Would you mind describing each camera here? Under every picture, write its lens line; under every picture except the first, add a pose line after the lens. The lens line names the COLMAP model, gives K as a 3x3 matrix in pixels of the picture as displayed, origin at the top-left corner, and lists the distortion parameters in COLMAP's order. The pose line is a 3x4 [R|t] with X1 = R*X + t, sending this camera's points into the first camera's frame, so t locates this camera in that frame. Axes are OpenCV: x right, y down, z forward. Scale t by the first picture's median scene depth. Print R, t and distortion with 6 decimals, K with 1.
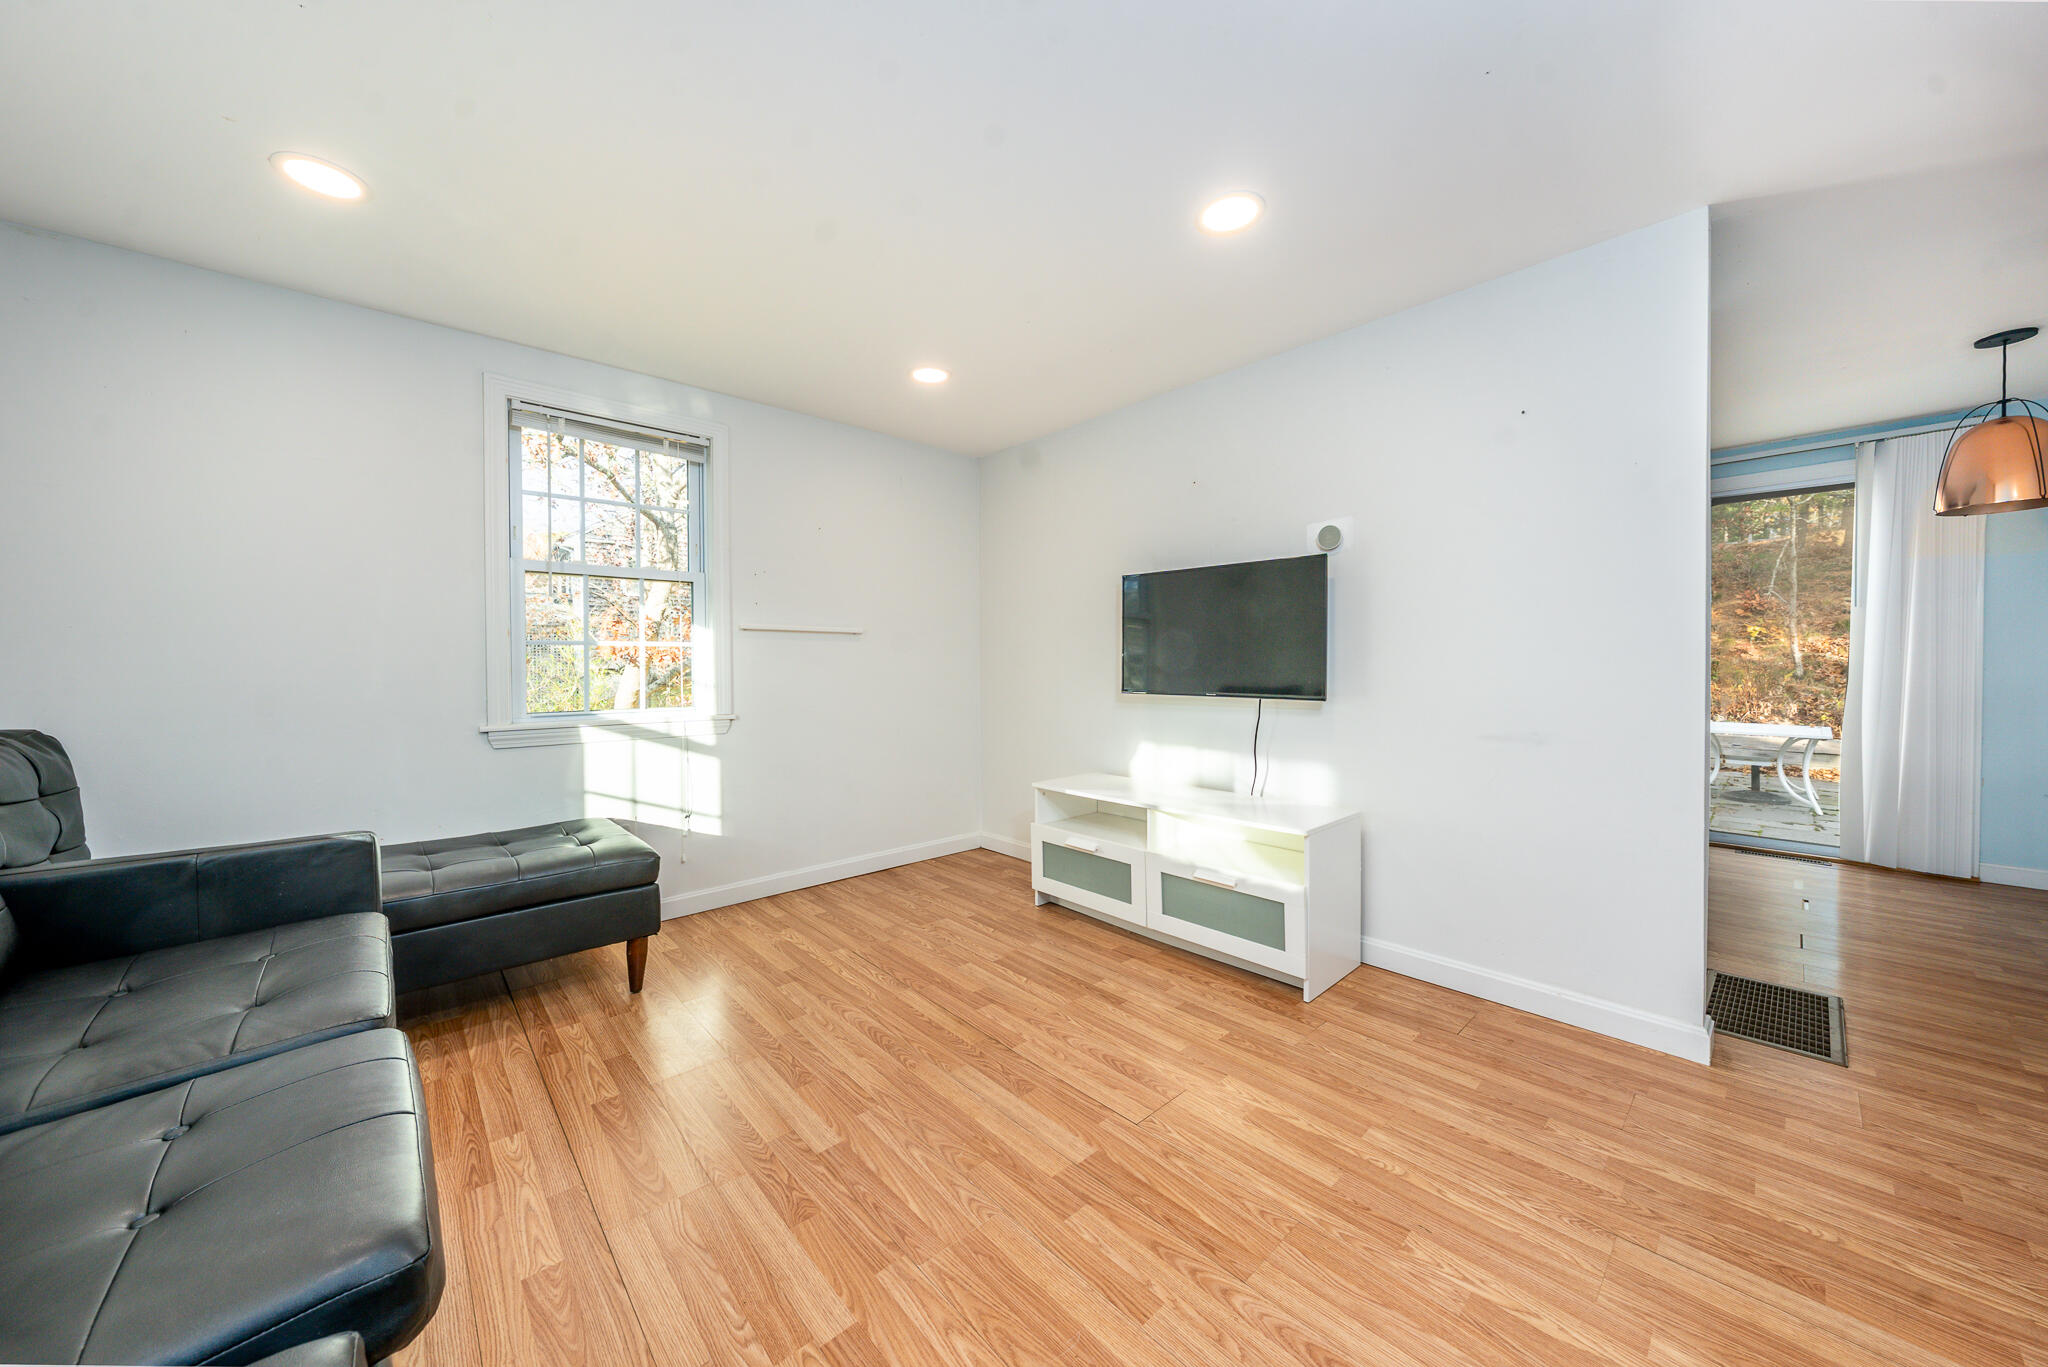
lens RADIAL K [[708.2, 0, 1024.0], [0, 708.2, 683.5], [0, 0, 1]] dist [-0.000539, 0.000049]
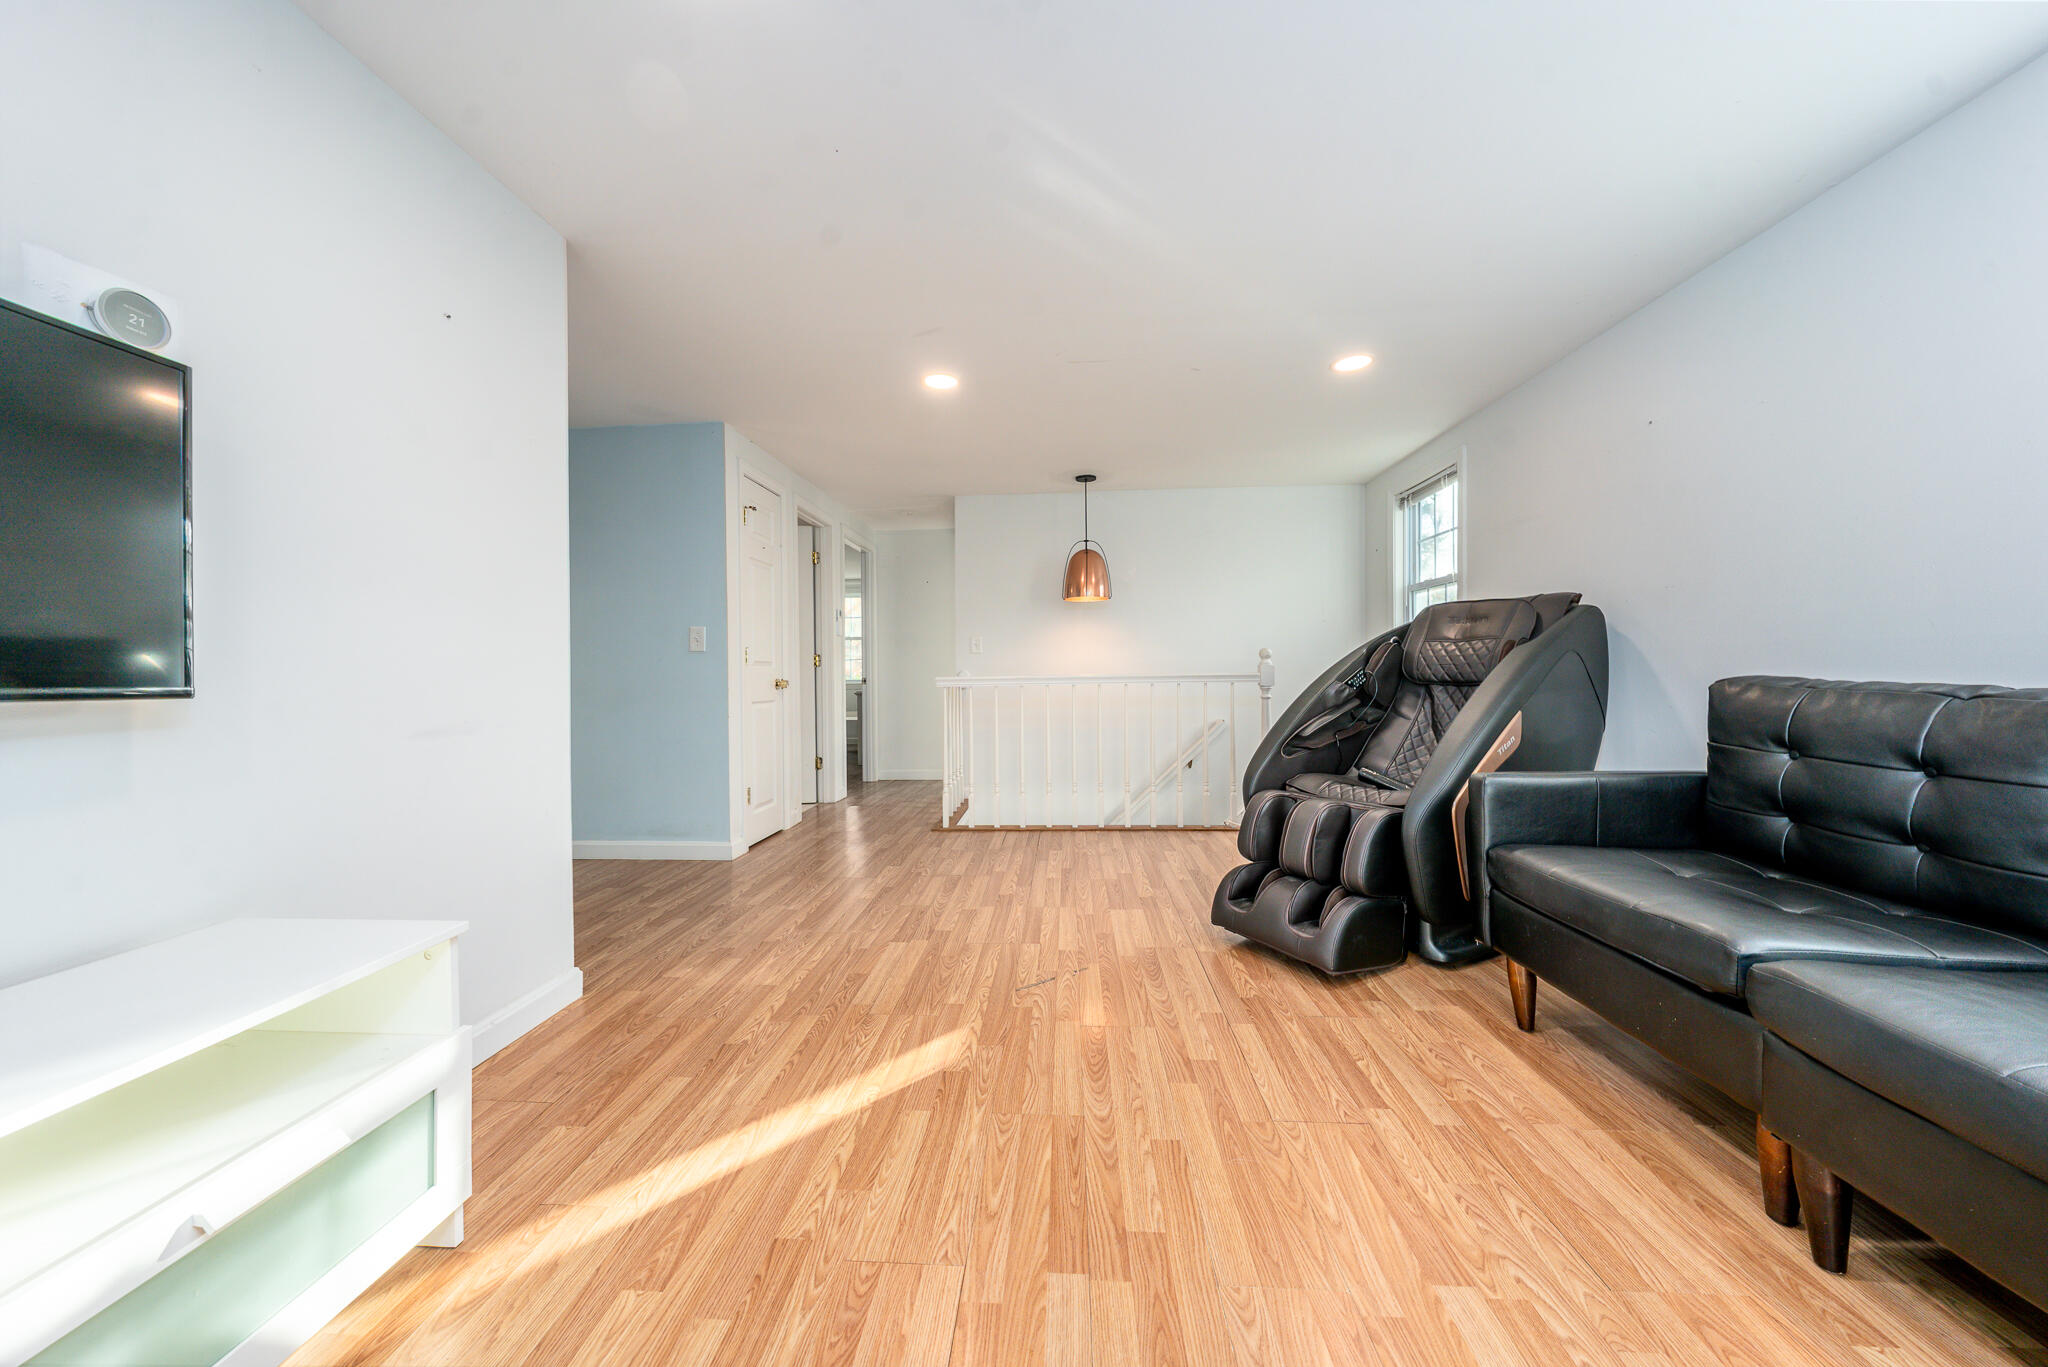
lens RADIAL K [[708.2, 0, 1024.0], [0, 708.2, 683.5], [0, 0, 1]] dist [-0.000539, 0.000049]
pose [[-0.693563, 0.002522, 0.720391, -0.451692], [0.034694, 0.998950, 0.029905, 0.043927], [-0.719560, 0.045734, -0.692923, 1.680258]]
